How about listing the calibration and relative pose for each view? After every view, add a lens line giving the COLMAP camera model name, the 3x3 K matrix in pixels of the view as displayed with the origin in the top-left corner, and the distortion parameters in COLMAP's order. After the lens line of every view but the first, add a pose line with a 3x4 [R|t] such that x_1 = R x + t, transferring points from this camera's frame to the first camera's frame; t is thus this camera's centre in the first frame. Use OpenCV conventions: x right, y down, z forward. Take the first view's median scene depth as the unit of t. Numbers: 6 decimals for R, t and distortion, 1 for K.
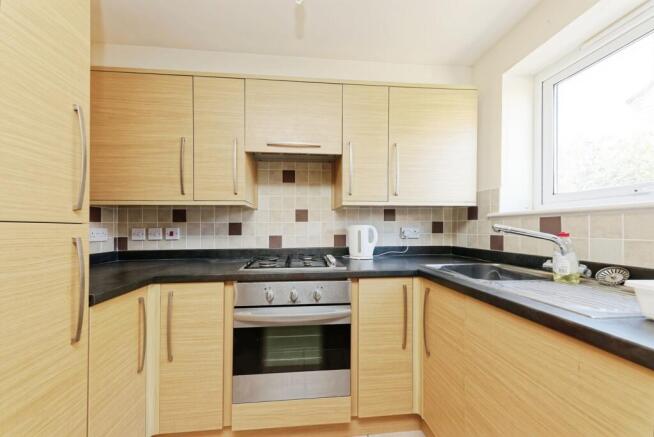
lens RADIAL K [[229.0, 0, 306.0], [0, 229.0, 228.8], [0, 0, 1]] dist [-0.001405, -0.000279]
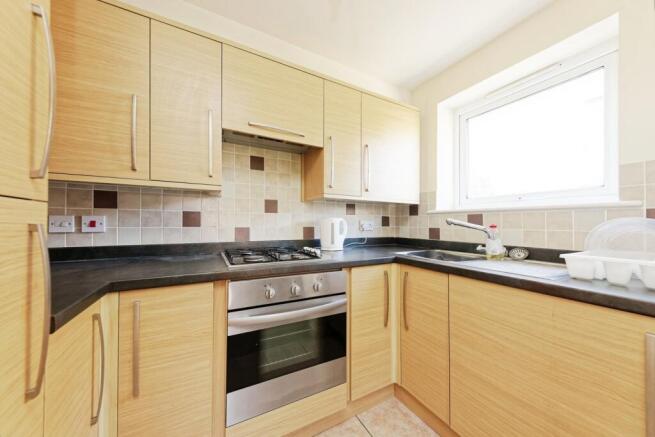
lens RADIAL K [[229.4, 0, 325.1], [0, 229.4, 221.3], [0, 0, 1]] dist [-0.001405, -0.000279]
pose [[0.918778, 0.015882, 0.394454, -0.257380], [-0.013420, 0.999869, -0.008998, 0.012853], [-0.394546, 0.002974, 0.918872, 0.069121]]
